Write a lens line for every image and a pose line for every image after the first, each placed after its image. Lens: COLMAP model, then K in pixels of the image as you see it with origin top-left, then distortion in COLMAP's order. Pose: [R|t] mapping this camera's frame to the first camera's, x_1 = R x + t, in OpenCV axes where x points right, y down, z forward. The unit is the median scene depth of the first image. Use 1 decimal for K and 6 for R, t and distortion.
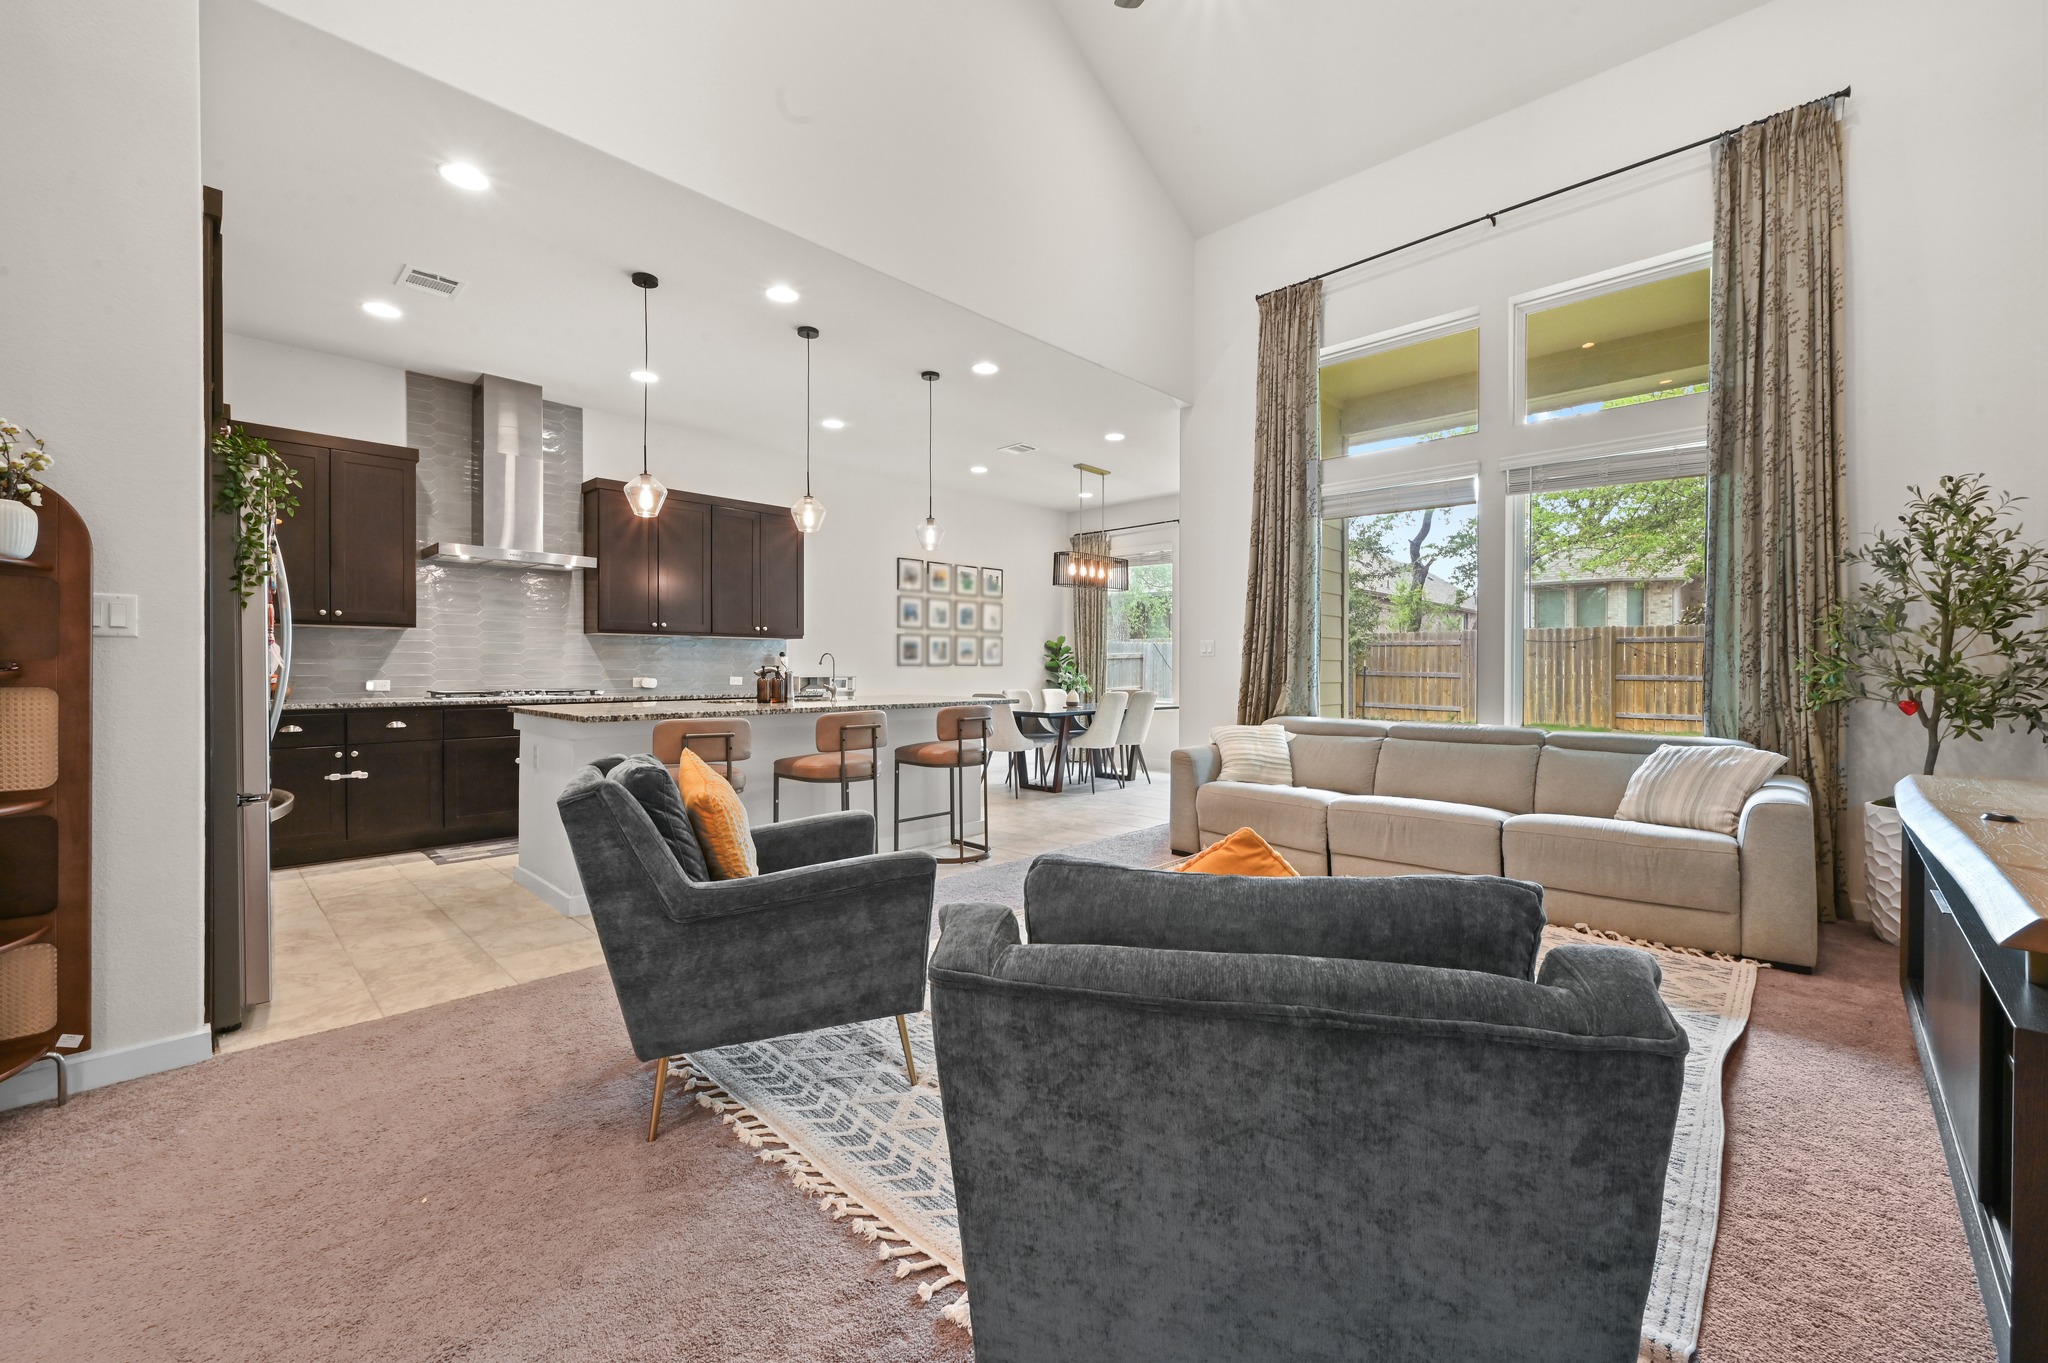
lens RADIAL K [[809.5, 0, 1026.3], [0, 809.5, 672.7], [0, 0, 1]] dist [-0.001016, -0.000135]
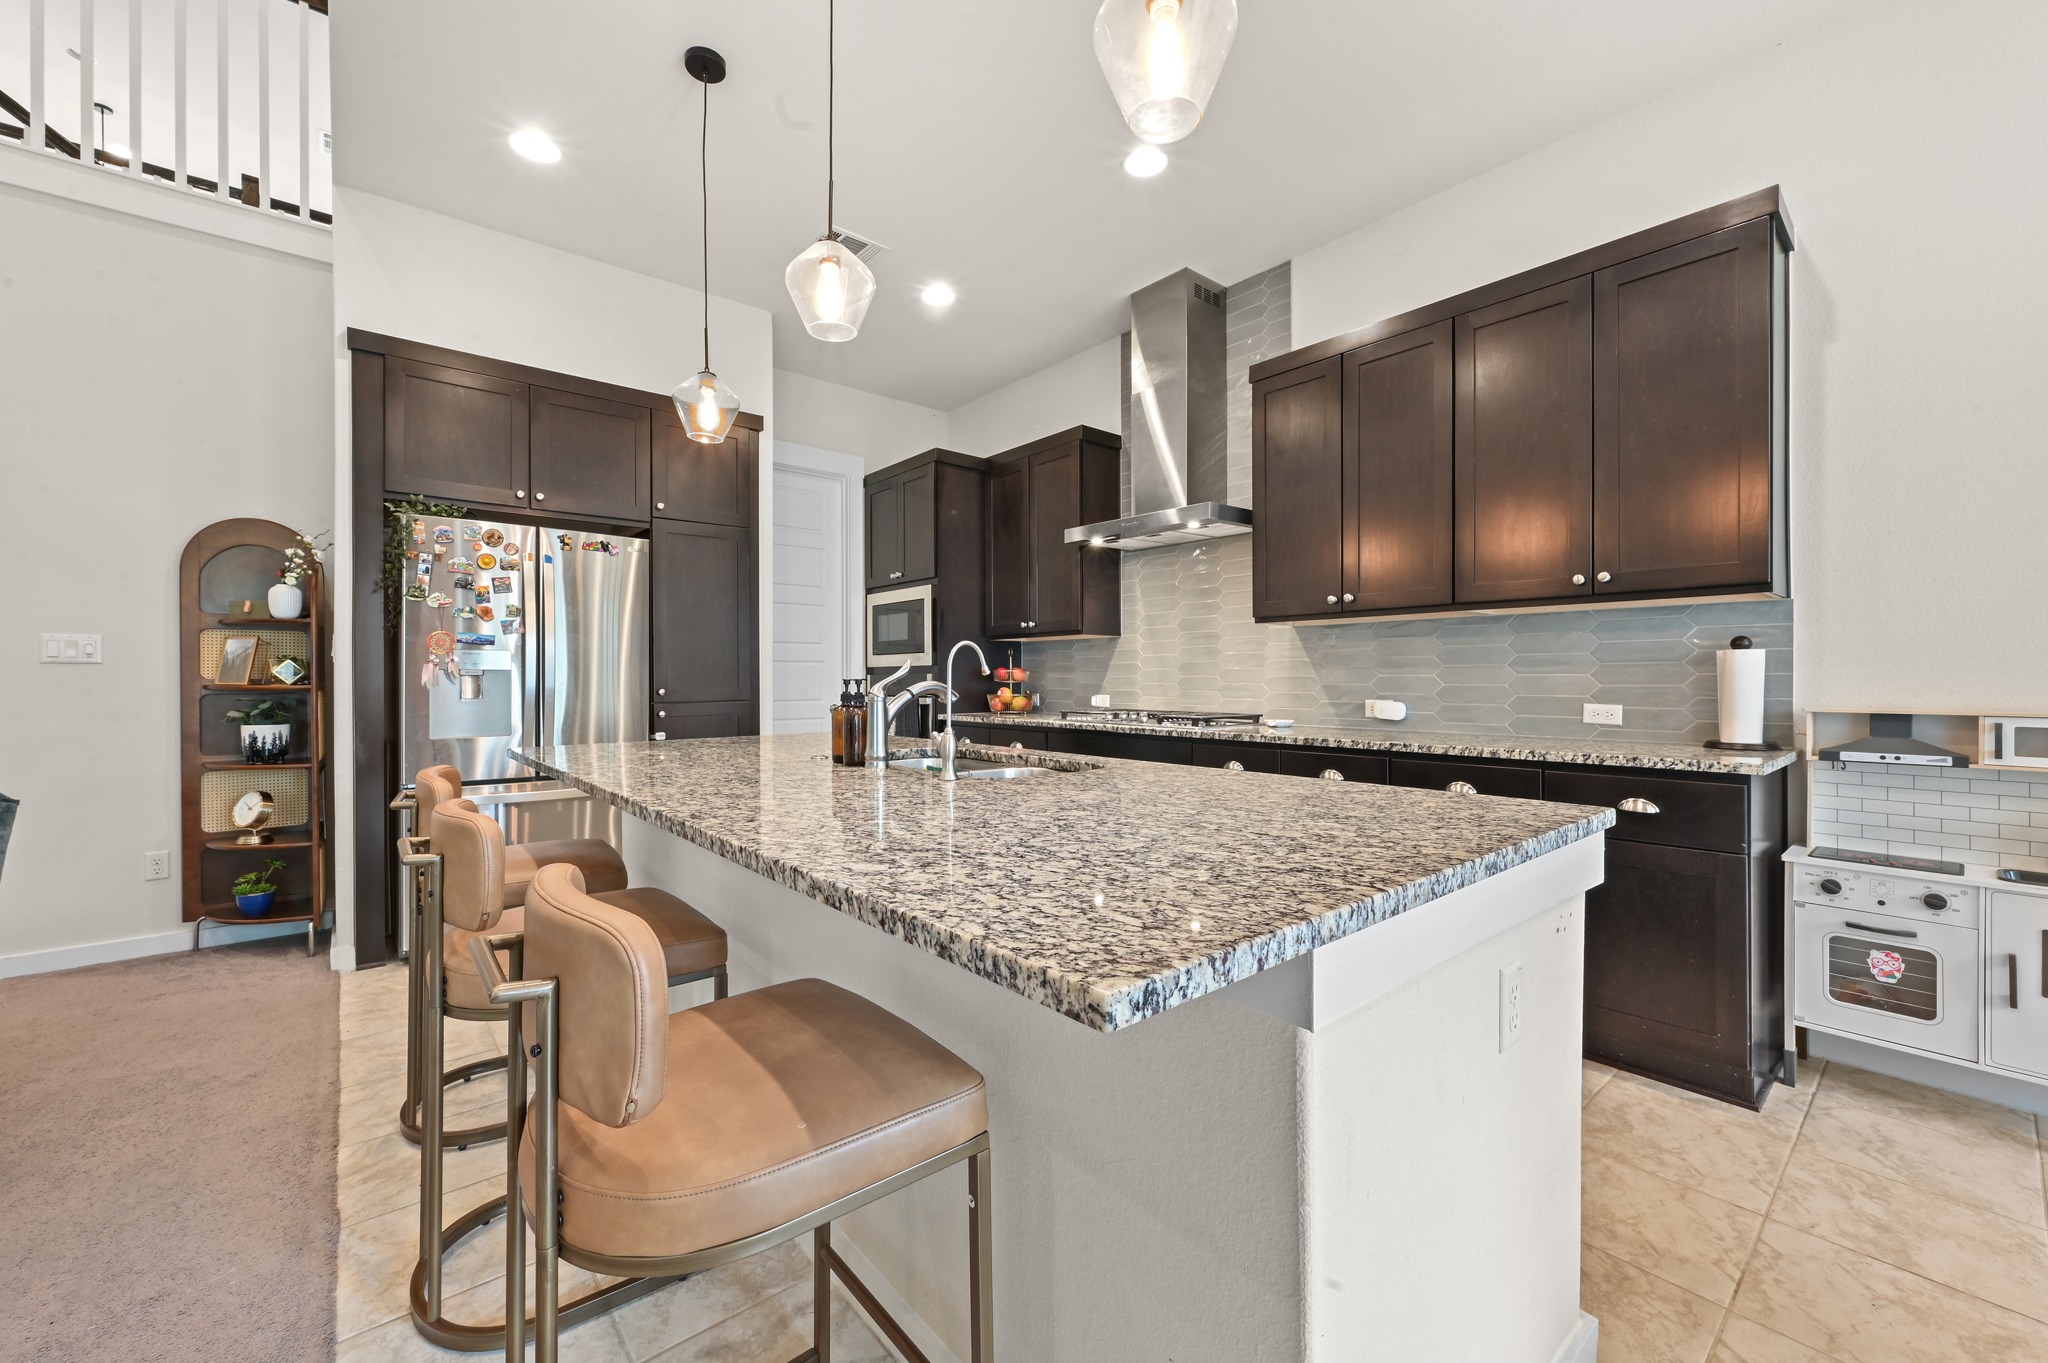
lens RADIAL K [[806.2, 0, 1024.0], [0, 806.2, 681.5], [0, 0, 1]] dist [0.001219, 0.000439]
pose [[-0.113069, 0.001528, -0.993586, 0.094981], [-0.005510, 0.999982, 0.002165, -0.006953], [0.993572, 0.005719, -0.113059, 0.975669]]
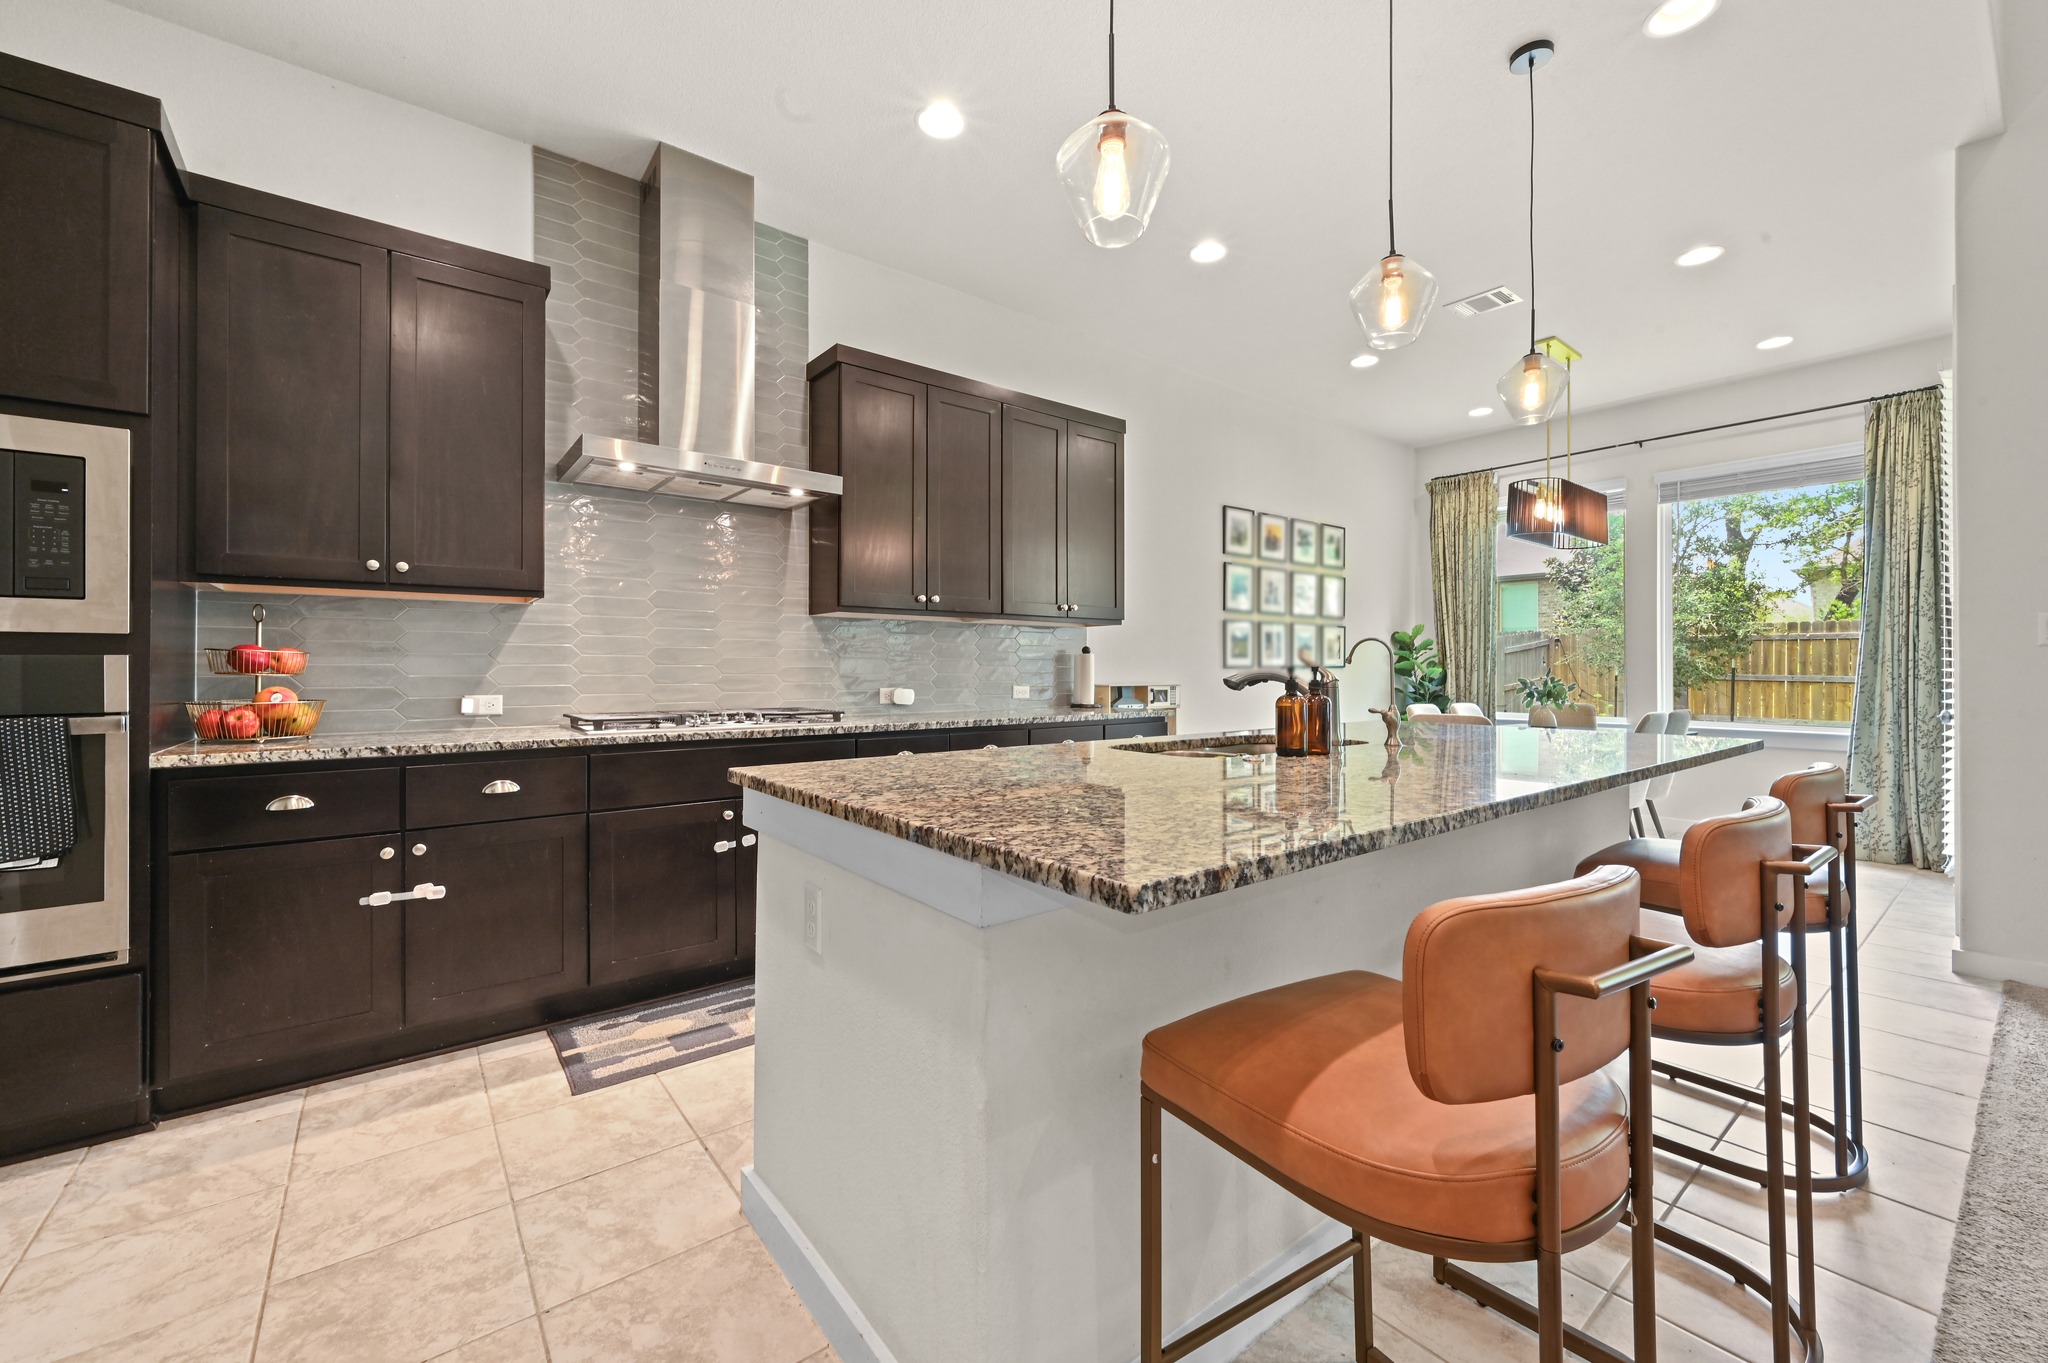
lens RADIAL K [[812.3, 0, 1029.7], [0, 812.3, 666.6], [0, 0, 1]] dist [0.000575, -0.000080]
pose [[0.990128, -0.003024, -0.140132, -0.338581], [0.001424, 0.999933, -0.011511, -0.003204], [0.140158, 0.011198, 0.990066, 0.481915]]
